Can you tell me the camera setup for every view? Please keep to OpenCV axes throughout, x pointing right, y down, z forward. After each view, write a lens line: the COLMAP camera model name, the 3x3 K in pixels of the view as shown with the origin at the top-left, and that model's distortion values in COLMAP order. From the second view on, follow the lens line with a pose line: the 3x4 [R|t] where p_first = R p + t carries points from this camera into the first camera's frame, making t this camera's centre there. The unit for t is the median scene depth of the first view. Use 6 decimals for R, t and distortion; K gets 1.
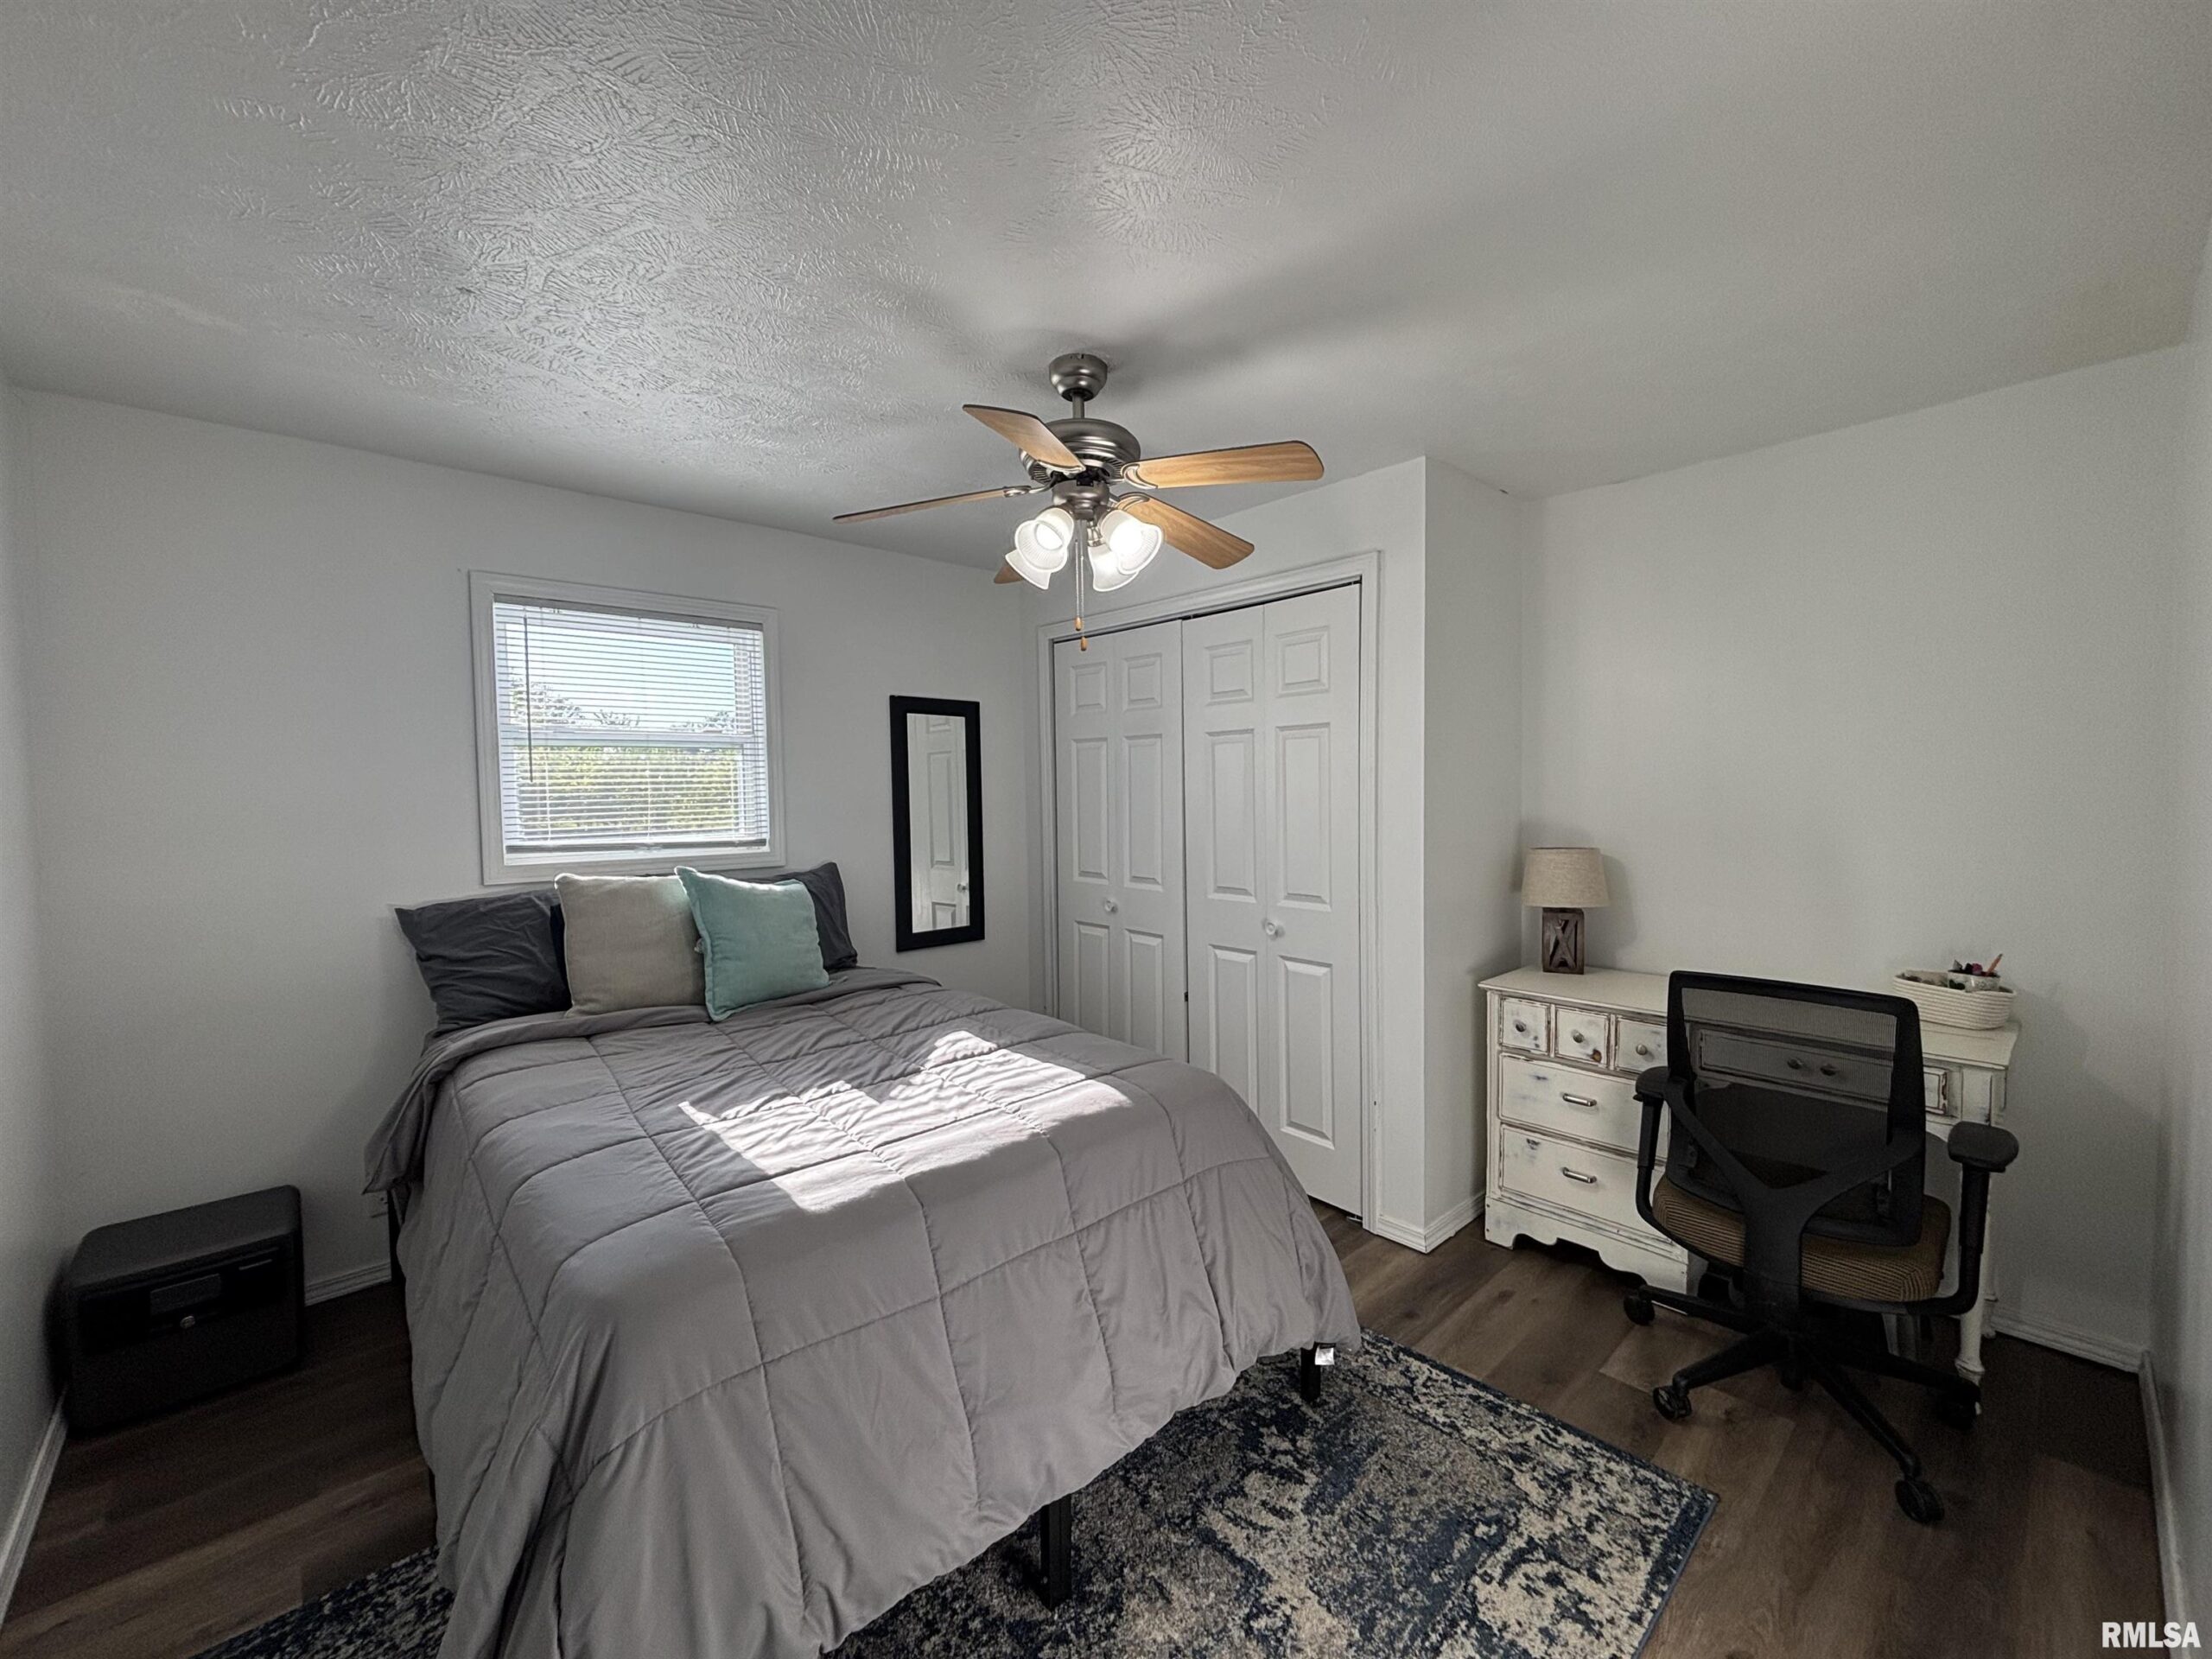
lens RADIAL K [[889.9, 0, 1085.7], [0, 889.9, 825.8], [0, 0, 1]] dist [0.015734, -0.000368]
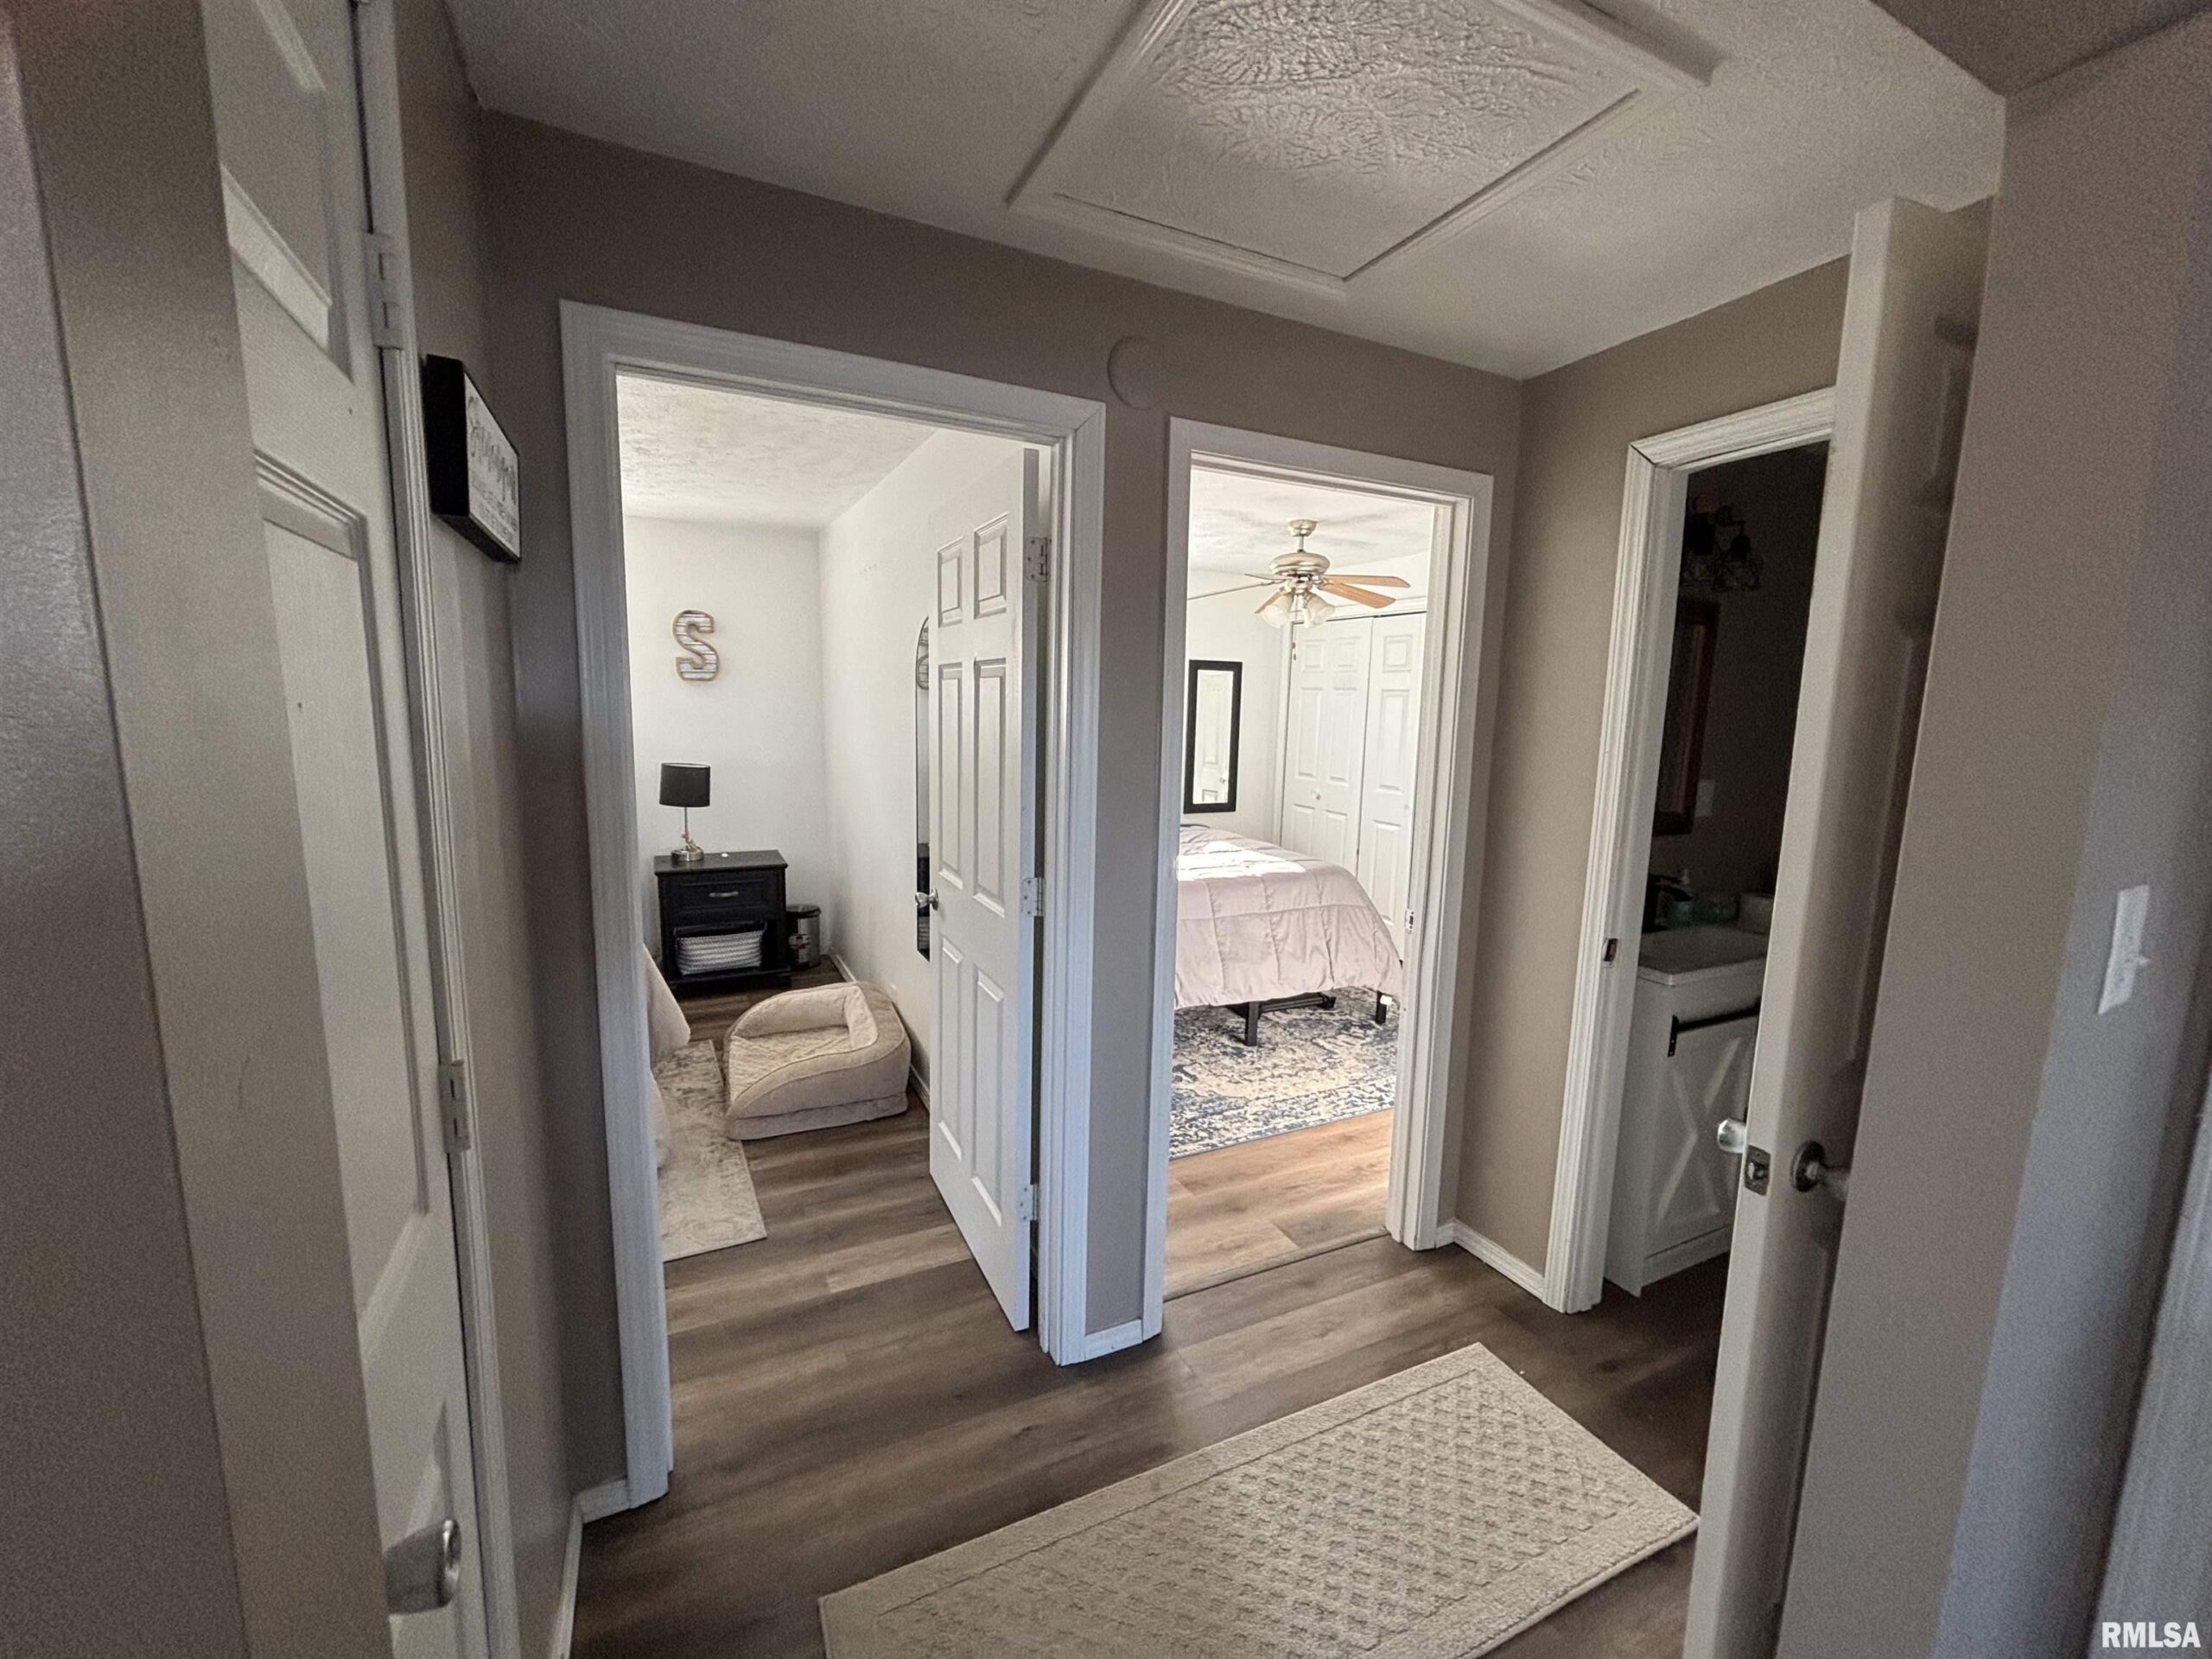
lens RADIAL K [[889.9, 0, 1085.7], [0, 889.9, 825.8], [0, 0, 1]] dist [0.015734, -0.000368]
pose [[0.958825, 0.075731, -0.273715, 0.135228], [-0.047583, 0.993005, 0.108062, -0.015435], [0.279984, -0.090588, 0.955721, -1.229566]]
